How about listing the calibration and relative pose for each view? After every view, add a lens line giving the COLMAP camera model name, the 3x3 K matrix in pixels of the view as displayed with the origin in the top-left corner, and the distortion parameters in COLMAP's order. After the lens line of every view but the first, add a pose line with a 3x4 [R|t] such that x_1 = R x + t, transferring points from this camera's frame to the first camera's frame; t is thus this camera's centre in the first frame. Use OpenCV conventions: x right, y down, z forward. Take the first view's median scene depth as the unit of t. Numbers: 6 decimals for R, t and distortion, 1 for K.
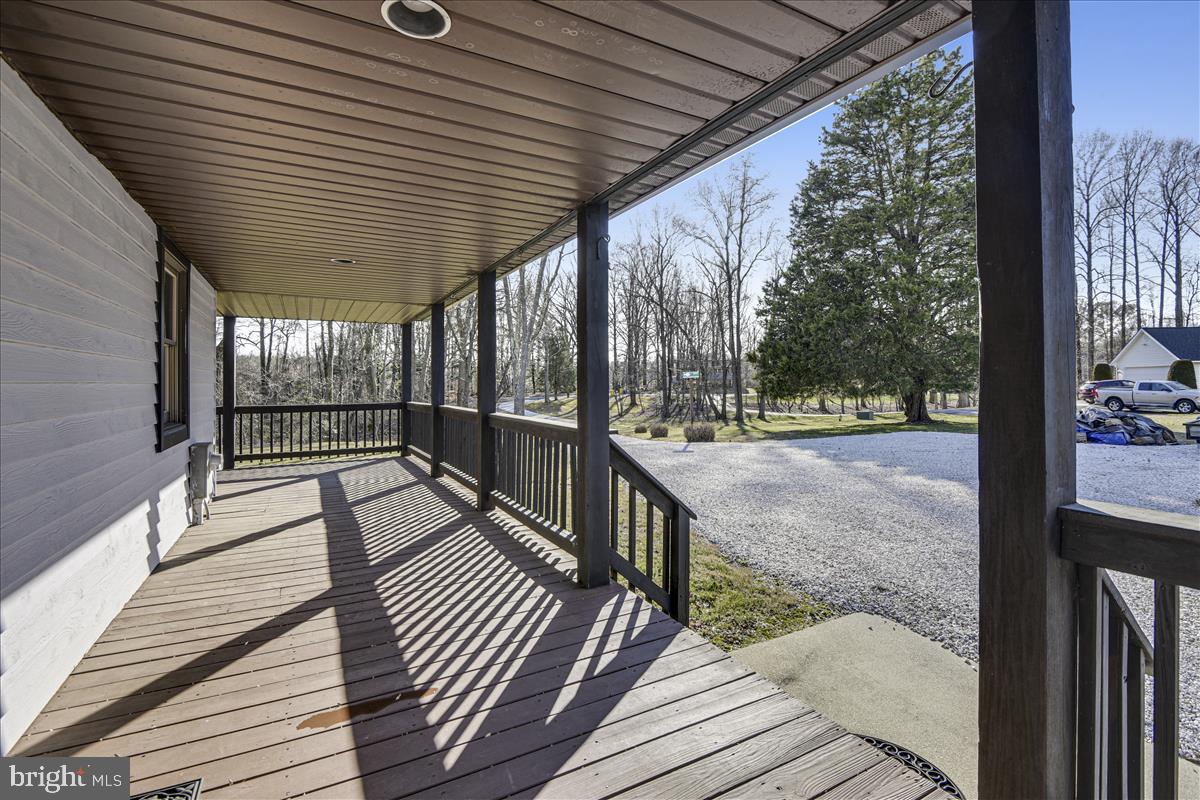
lens RADIAL K [[549.5, 0, 601.1], [0, 549.5, 368.2], [0, 0, 1]] dist [-0.001791, -0.011706]
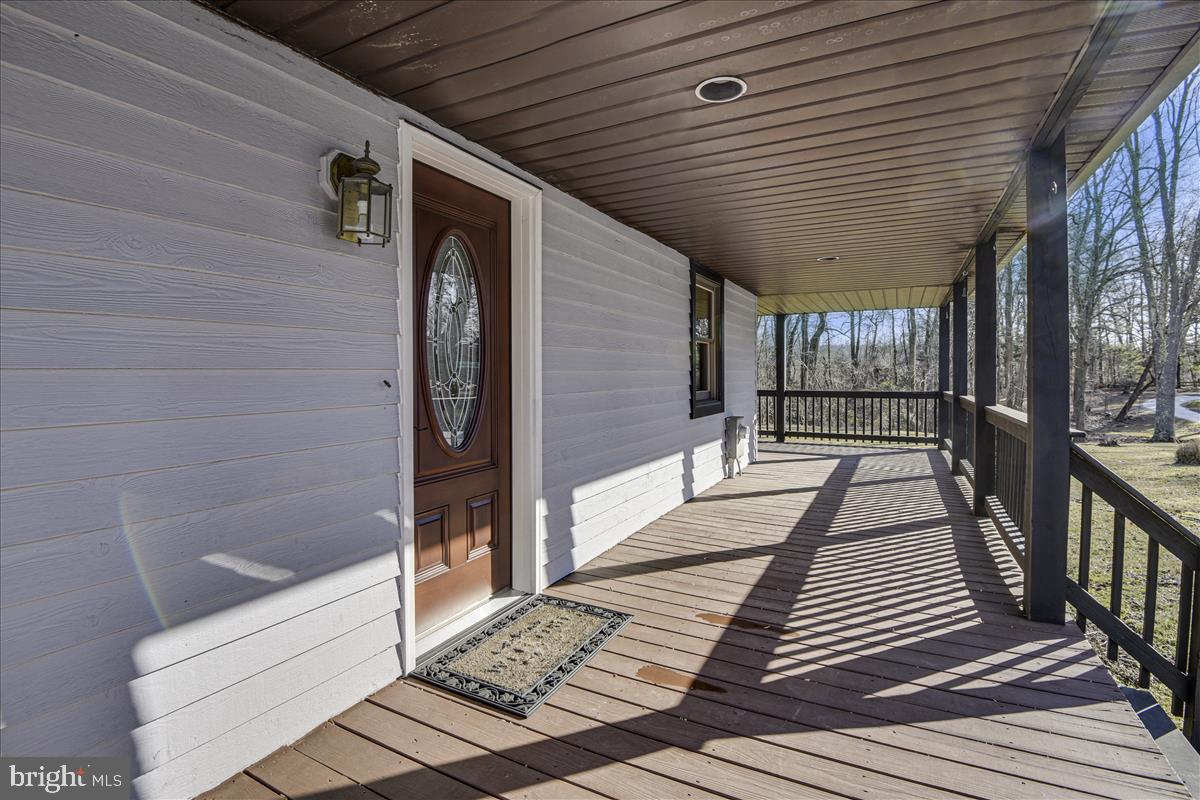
lens RADIAL K [[556.2, 0, 600.2], [0, 556.2, 373.1], [0, 0, 1]] dist [-0.059337, 0.000047]
pose [[0.547362, 0.016197, -0.836739, 0.311504], [0.010741, 0.999594, 0.026376, -0.007607], [0.836827, -0.023424, 0.546966, 0.014357]]
